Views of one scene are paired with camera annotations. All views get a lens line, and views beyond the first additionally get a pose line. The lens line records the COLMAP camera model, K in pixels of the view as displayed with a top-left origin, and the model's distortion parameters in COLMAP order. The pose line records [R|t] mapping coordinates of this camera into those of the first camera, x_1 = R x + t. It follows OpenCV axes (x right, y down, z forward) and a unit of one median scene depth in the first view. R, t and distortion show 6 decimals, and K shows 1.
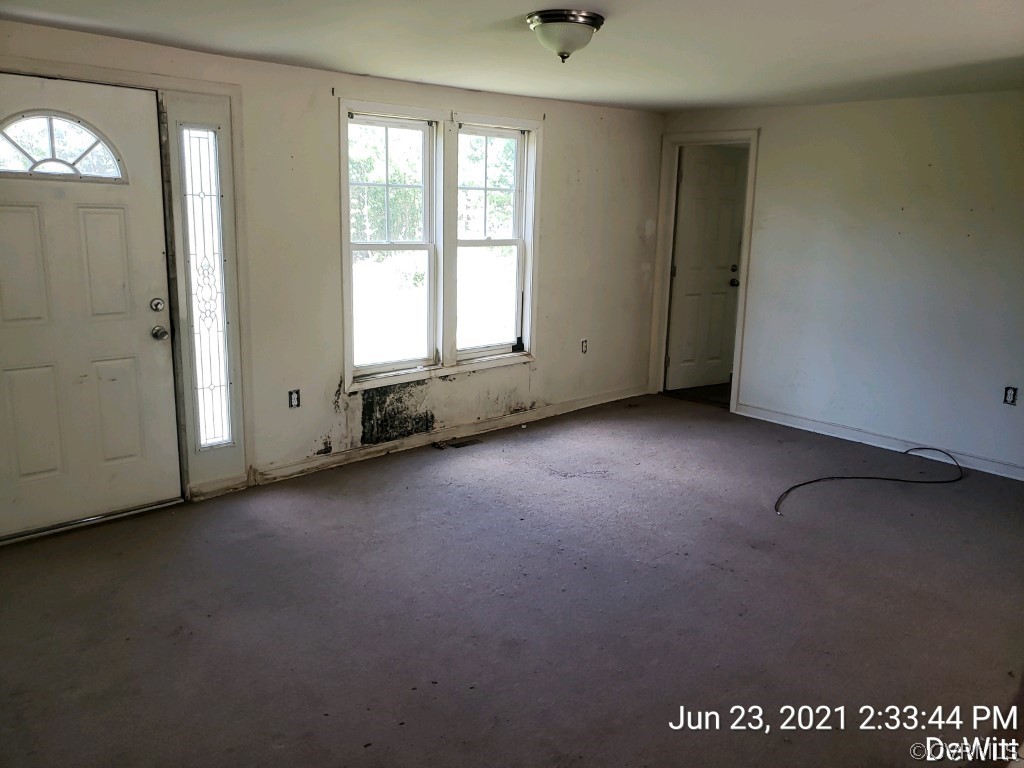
lens RADIAL K [[791.1, 0, 512.1], [0, 791.1, 366.0], [0, 0, 1]] dist [0.107830, -0.151954]
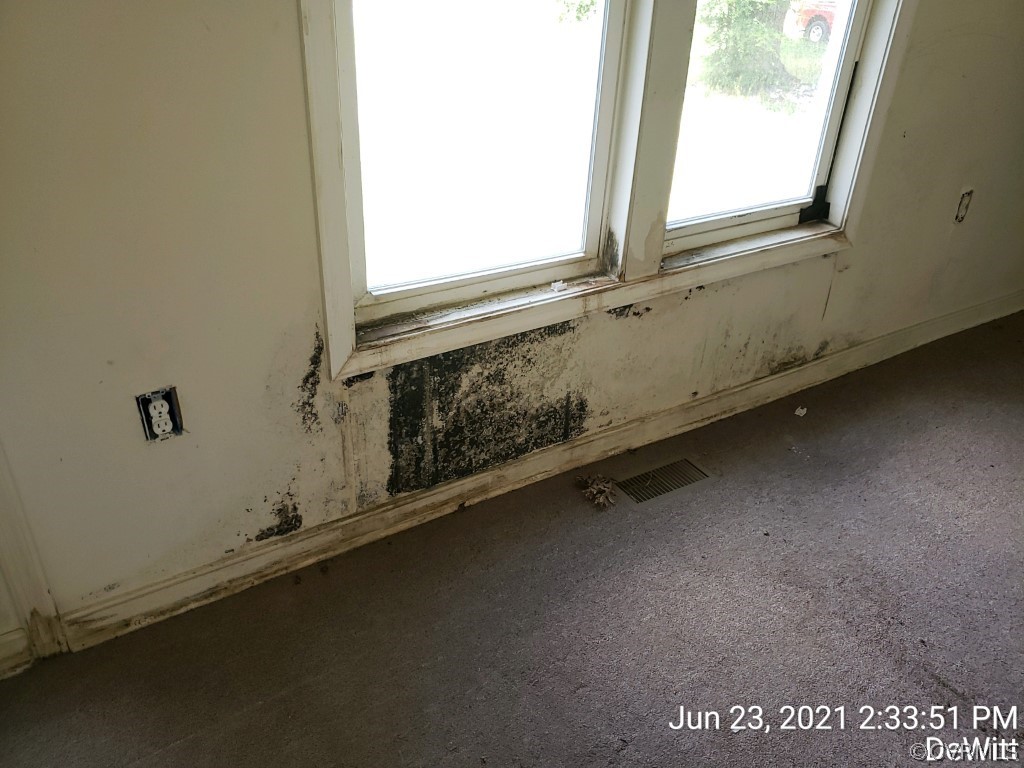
lens RADIAL K [[791.1, 0, 512.1], [0, 791.1, 366.0], [0, 0, 1]] dist [0.107830, -0.151954]
pose [[0.980024, 0.108048, -0.166971, -0.075989], [-0.052467, 0.950271, 0.306974, -0.077507], [0.191836, -0.292081, 0.936957, 0.672006]]
